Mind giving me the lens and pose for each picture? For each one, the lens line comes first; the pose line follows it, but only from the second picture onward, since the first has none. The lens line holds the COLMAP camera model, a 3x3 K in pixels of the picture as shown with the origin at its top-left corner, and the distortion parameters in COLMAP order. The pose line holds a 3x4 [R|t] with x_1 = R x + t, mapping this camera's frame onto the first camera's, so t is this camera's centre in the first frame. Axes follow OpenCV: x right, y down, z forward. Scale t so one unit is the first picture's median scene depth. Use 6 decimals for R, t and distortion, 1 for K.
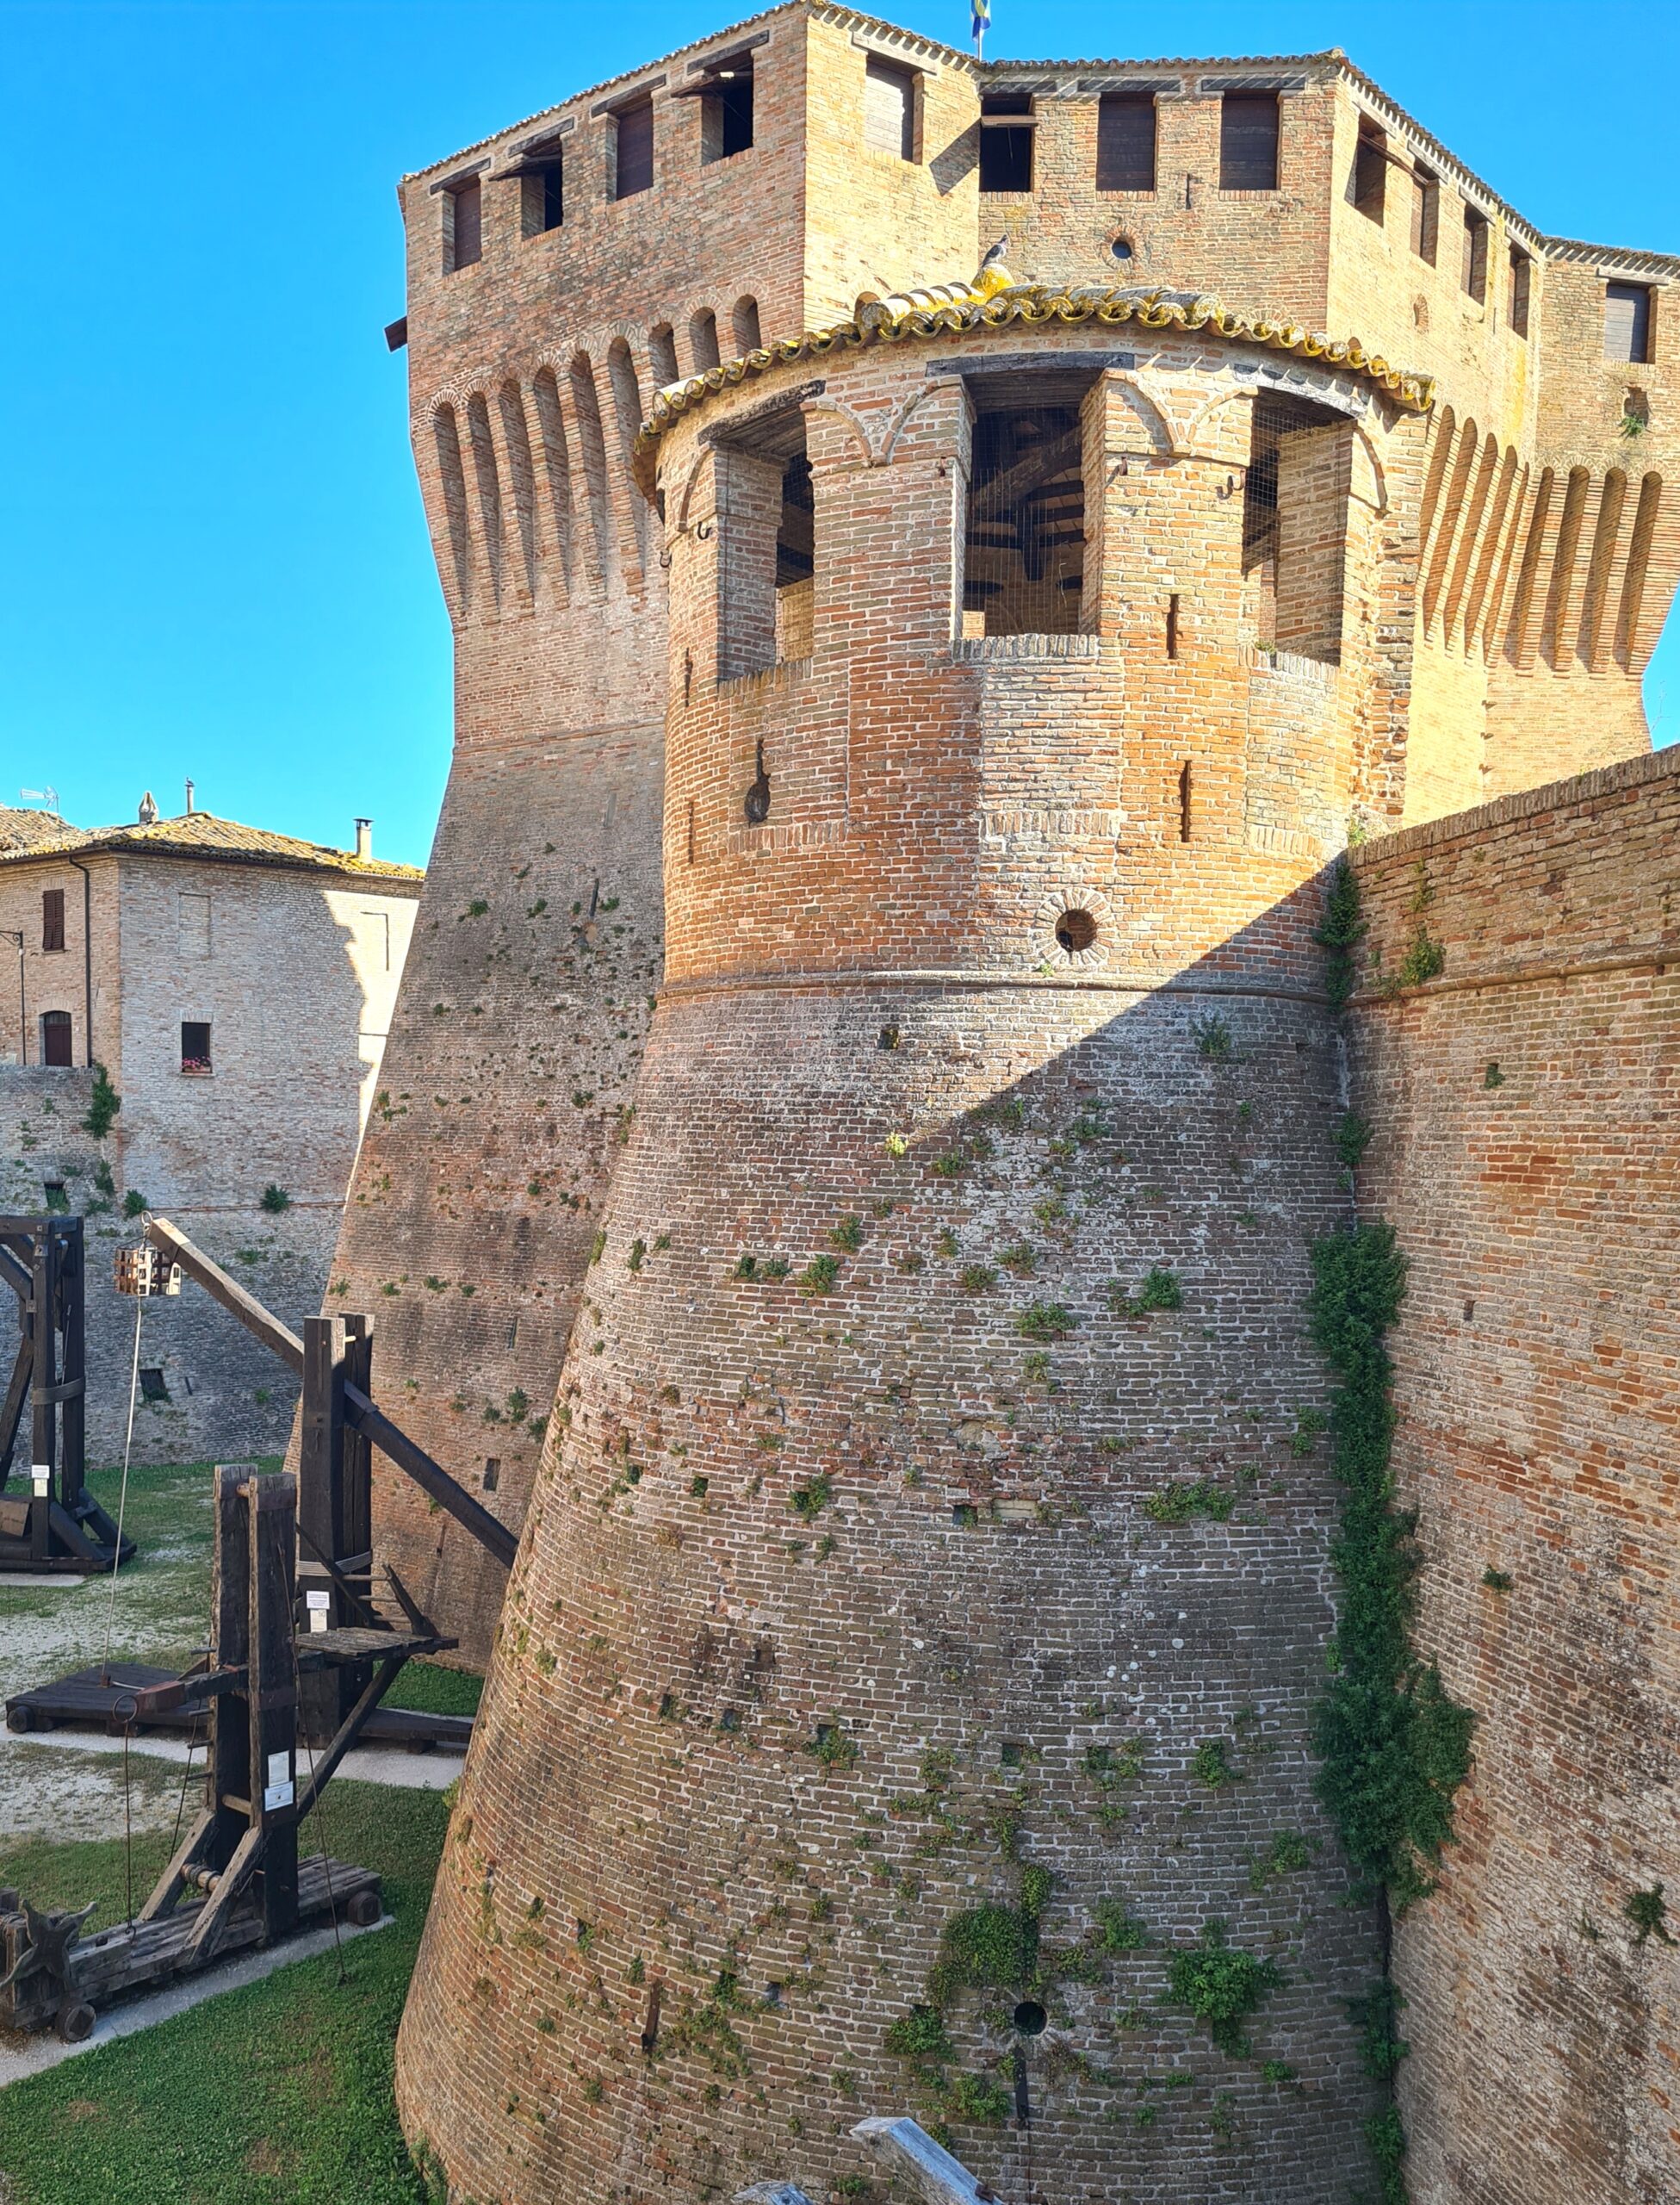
lens RADIAL K [[1924.8, 0, 842.5], [0, 1924.8, 1161.4], [0, 0, 1]] dist [0.124851, -0.140802]
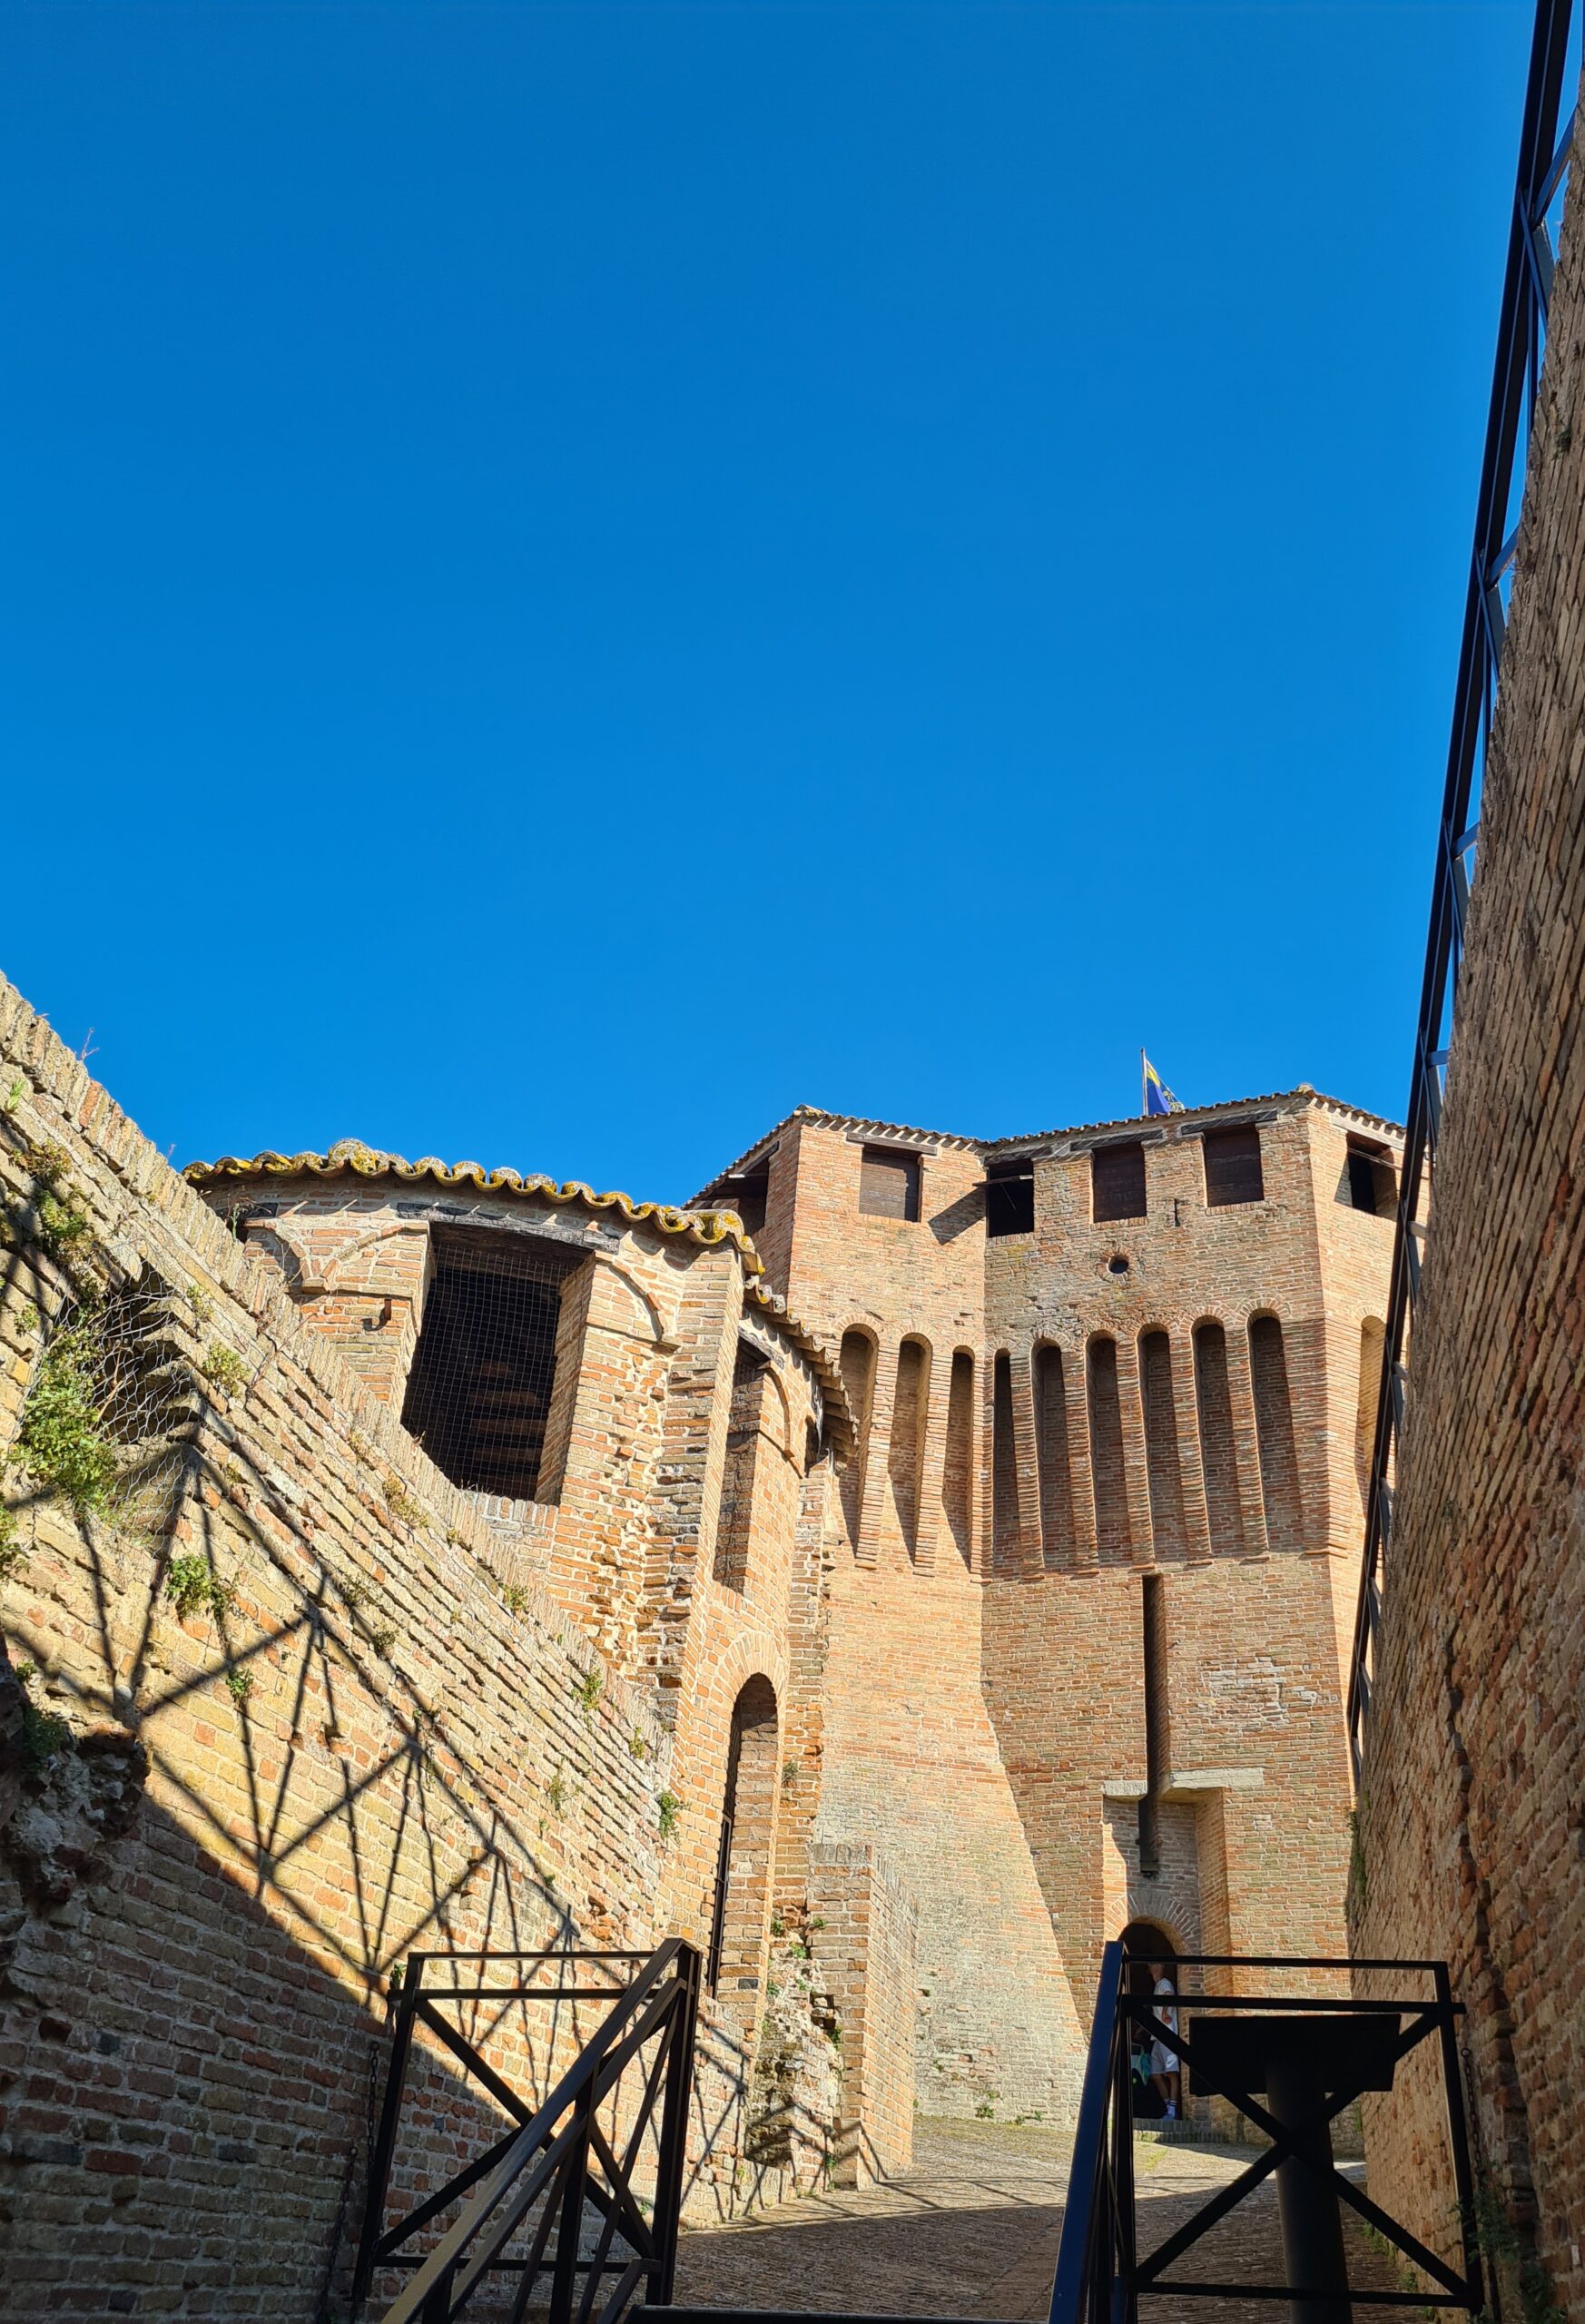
lens RADIAL K [[1773.1, 0, 932.7], [0, 1773.1, 1169.6], [0, 0, 1]] dist [0.062133, -0.000326]
pose [[0.948328, -0.149280, -0.279981, 0.325390], [-0.030178, 0.835973, -0.547941, 0.020592], [0.315853, 0.528077, 0.788271, 0.187037]]
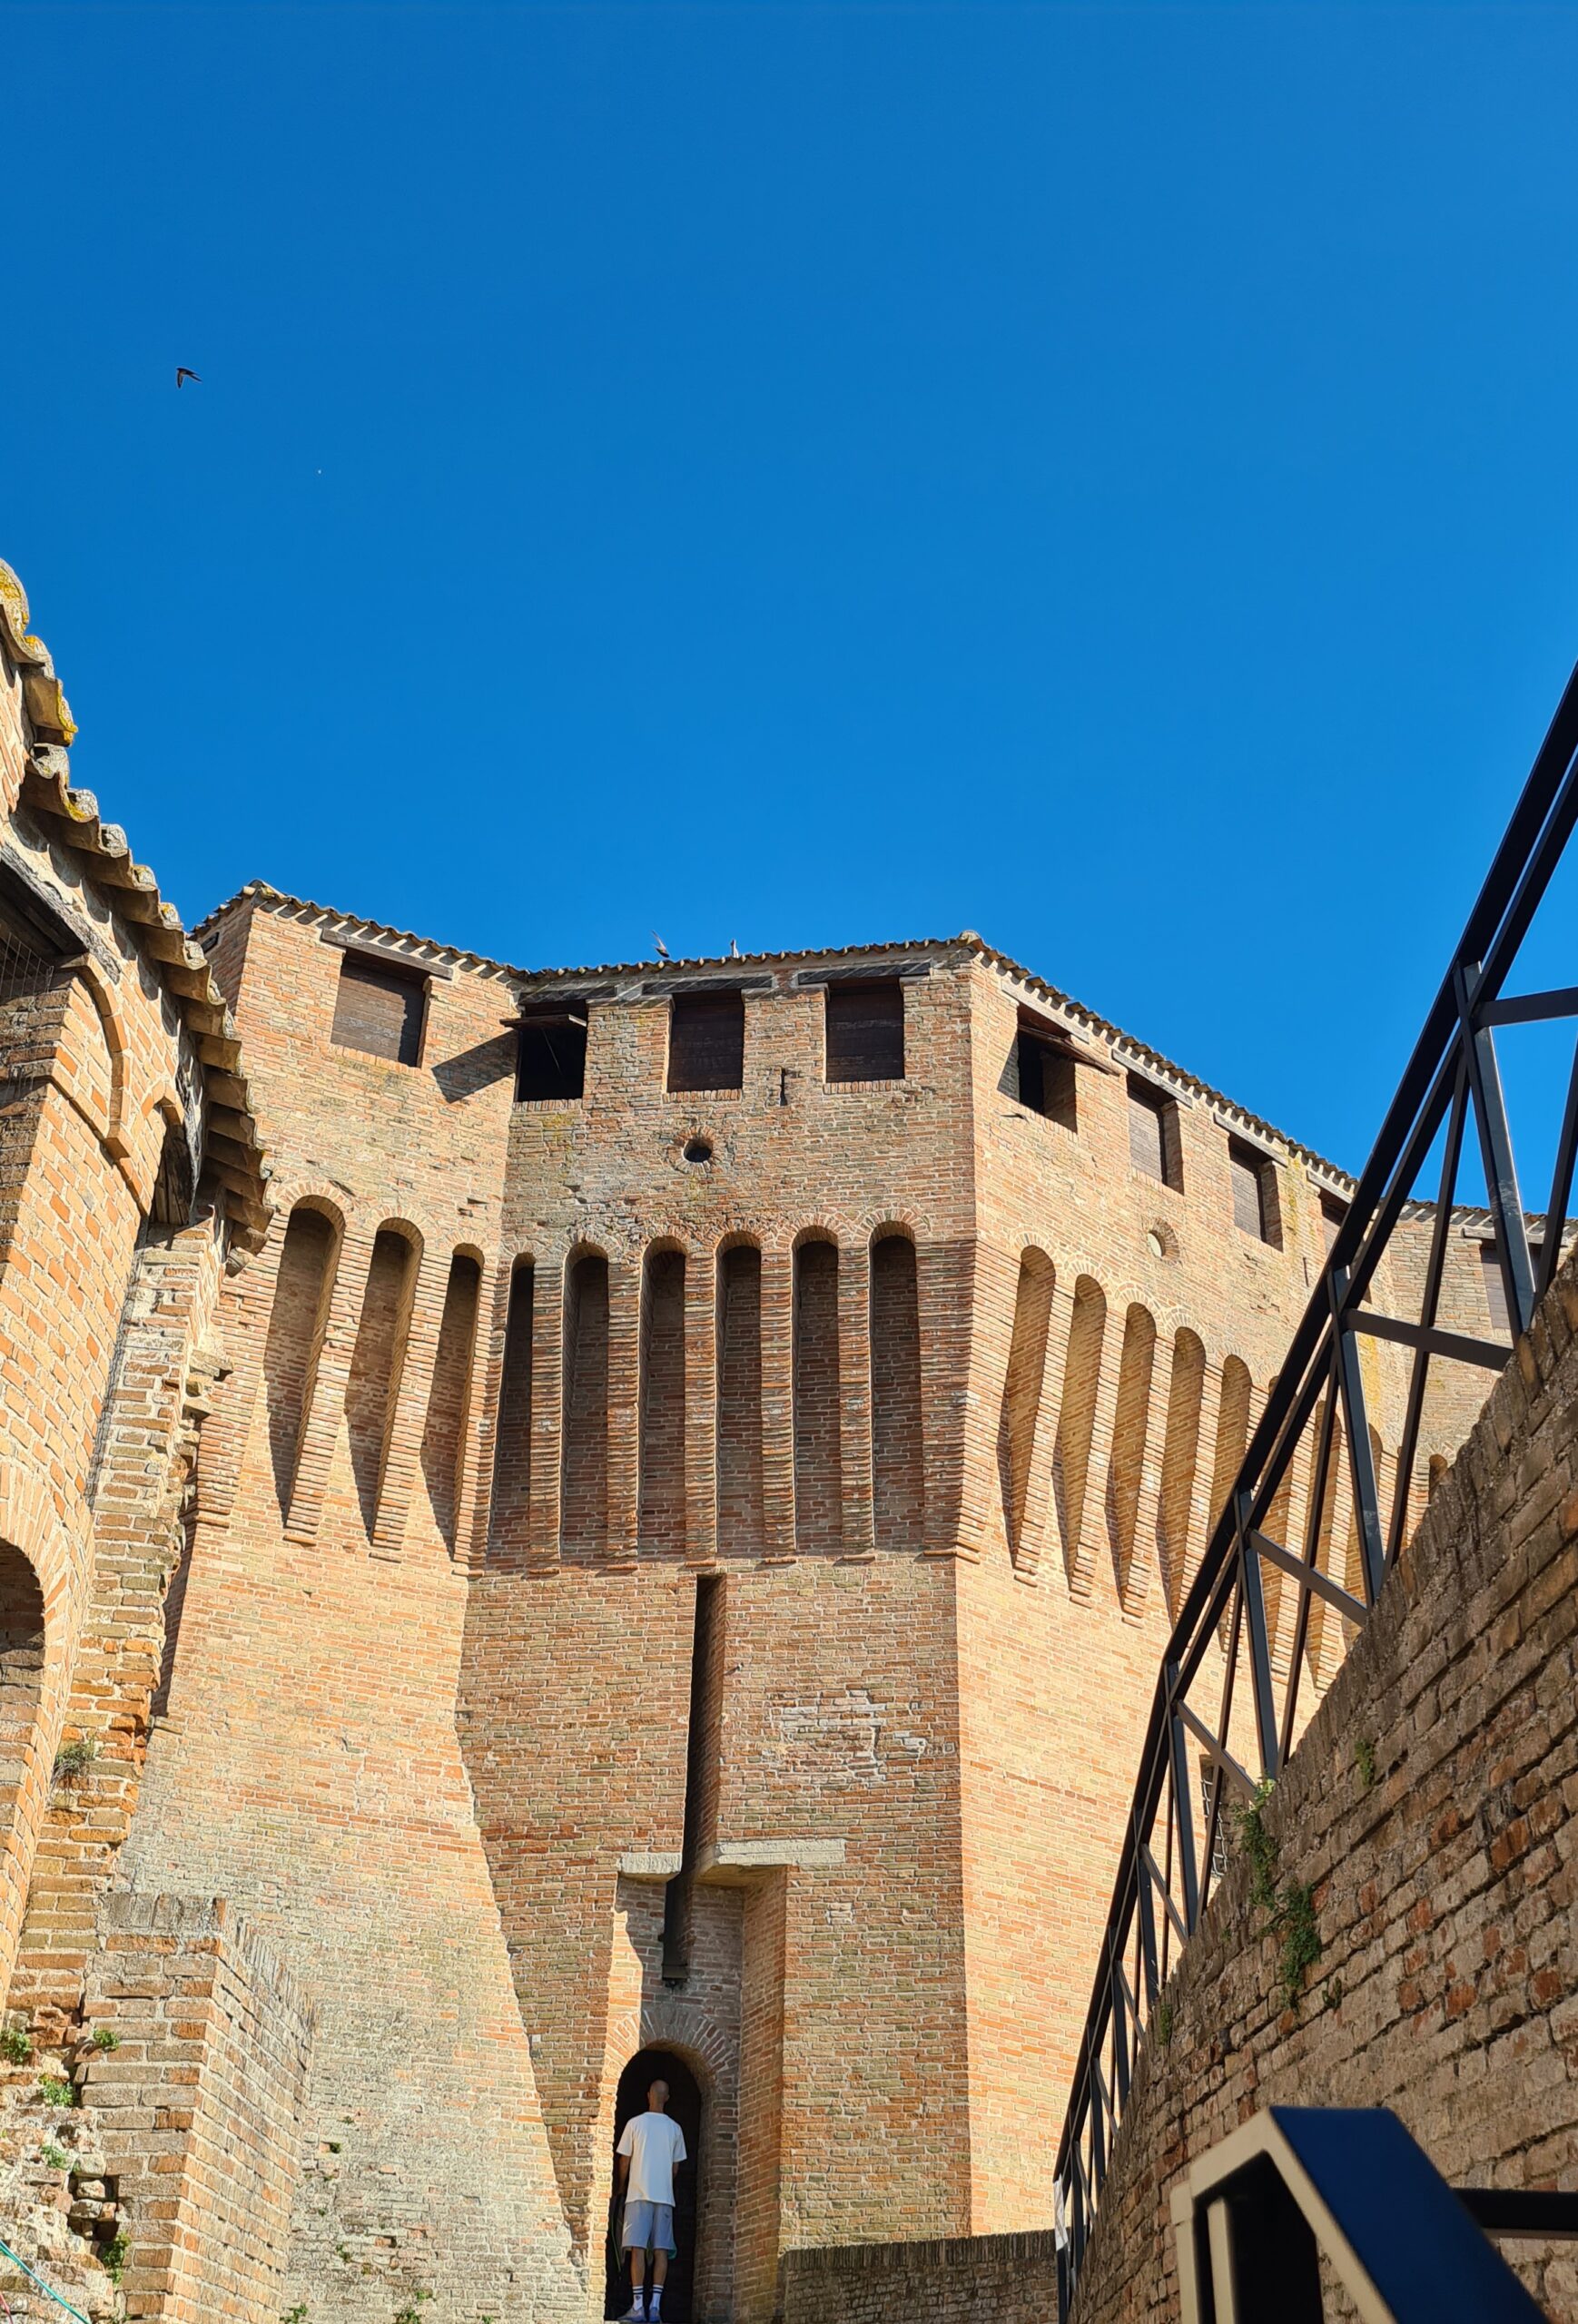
lens RADIAL K [[2025.4, 0, 789.2], [0, 2025.4, 1314.3], [0, 0, 1]] dist [0.056864, 0.001837]
pose [[0.991149, -0.058635, -0.119107, 0.268239], [-0.010188, 0.860938, -0.508608, -0.014211], [0.132366, 0.505320, 0.852720, 0.373554]]
